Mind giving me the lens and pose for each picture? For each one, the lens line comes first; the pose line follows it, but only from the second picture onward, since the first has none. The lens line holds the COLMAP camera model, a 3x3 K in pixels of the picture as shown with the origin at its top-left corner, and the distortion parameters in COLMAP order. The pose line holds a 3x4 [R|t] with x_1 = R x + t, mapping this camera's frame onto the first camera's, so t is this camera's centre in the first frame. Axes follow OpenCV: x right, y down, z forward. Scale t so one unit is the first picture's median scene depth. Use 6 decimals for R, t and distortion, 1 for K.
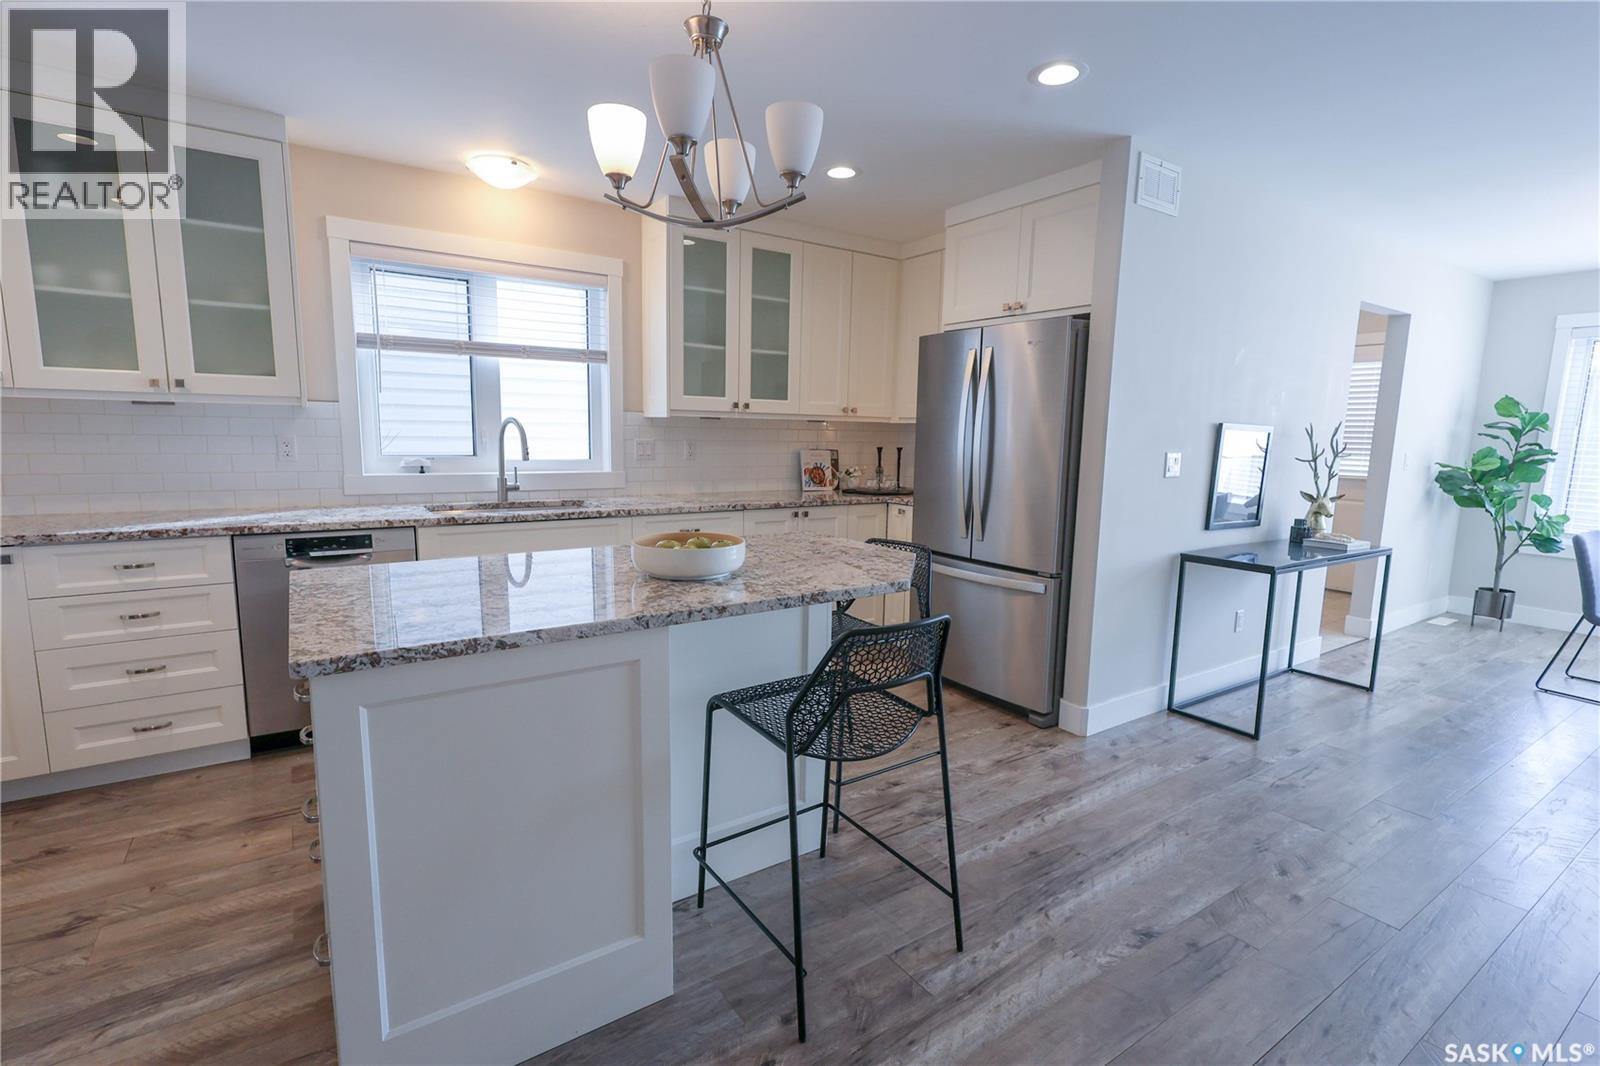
lens RADIAL K [[740.4, 0, 800.0], [0, 740.4, 533.0], [0, 0, 1]] dist [0.033153, 0.000039]
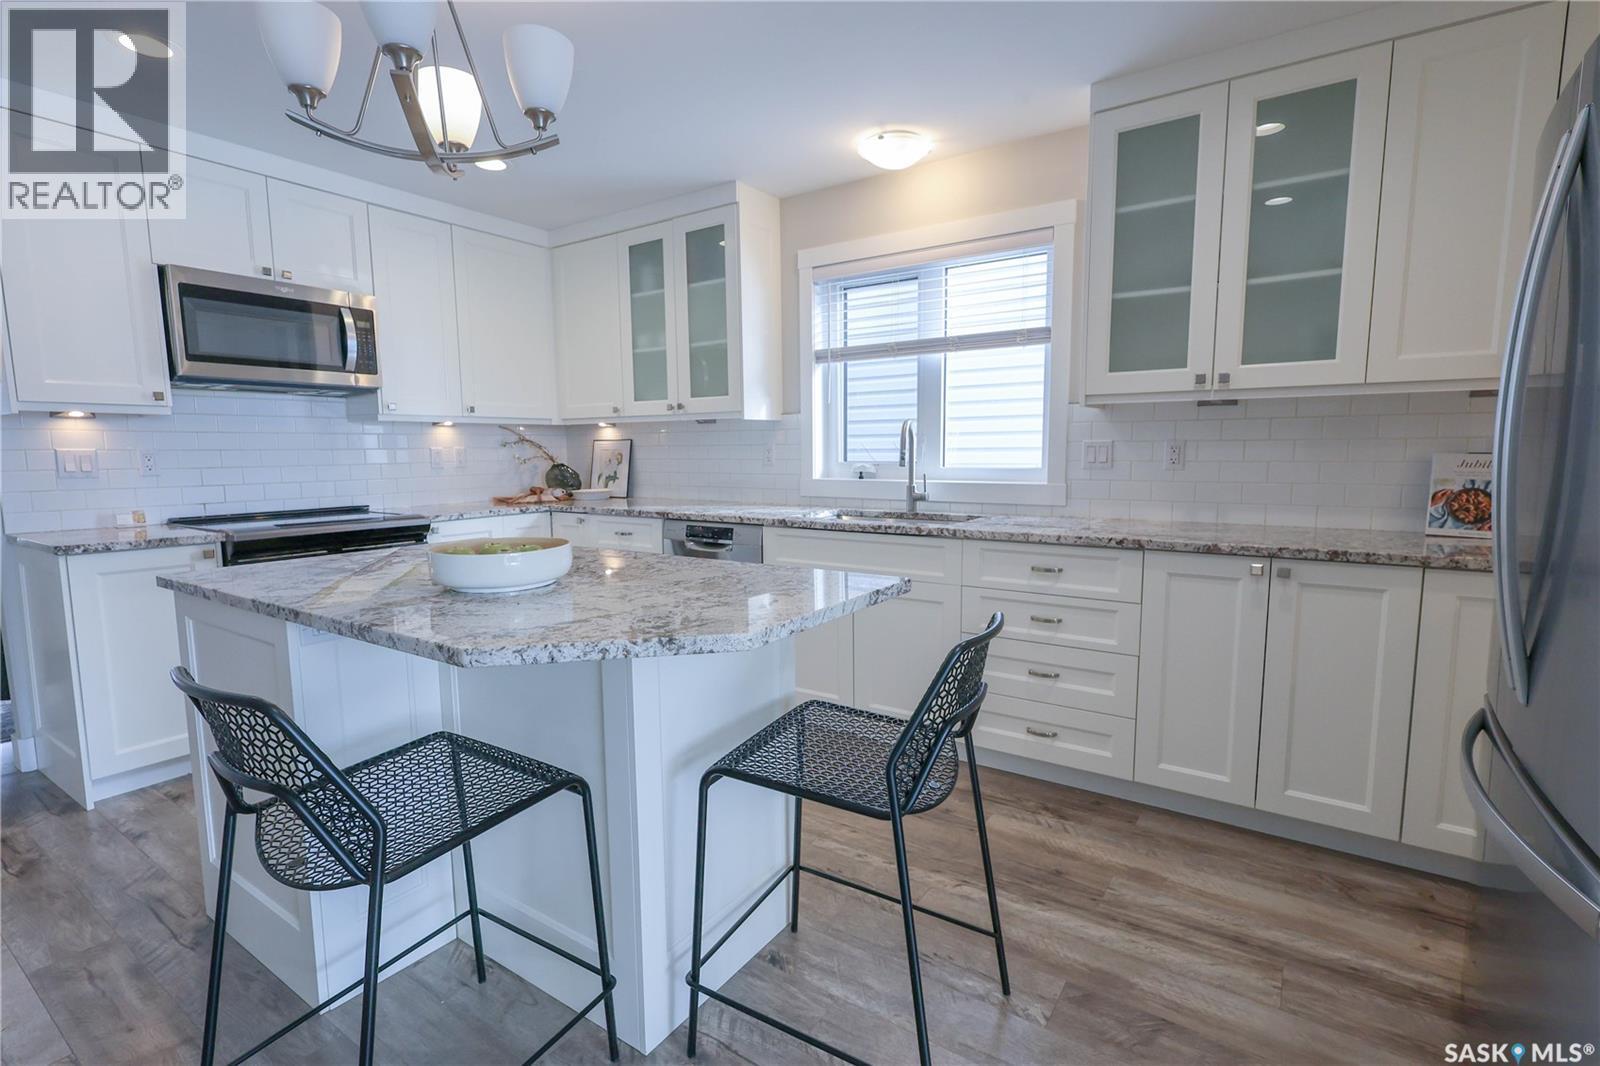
lens RADIAL K [[770.1, 0, 800.0], [0, 770.1, 533.0], [0, 0, 1]] dist [-0.000805, 0.001892]
pose [[0.371283, 0.080687, -0.925007, 0.417927], [-0.114505, 0.992592, 0.040622, -0.038981], [0.921433, 0.090836, 0.377771, 0.520238]]
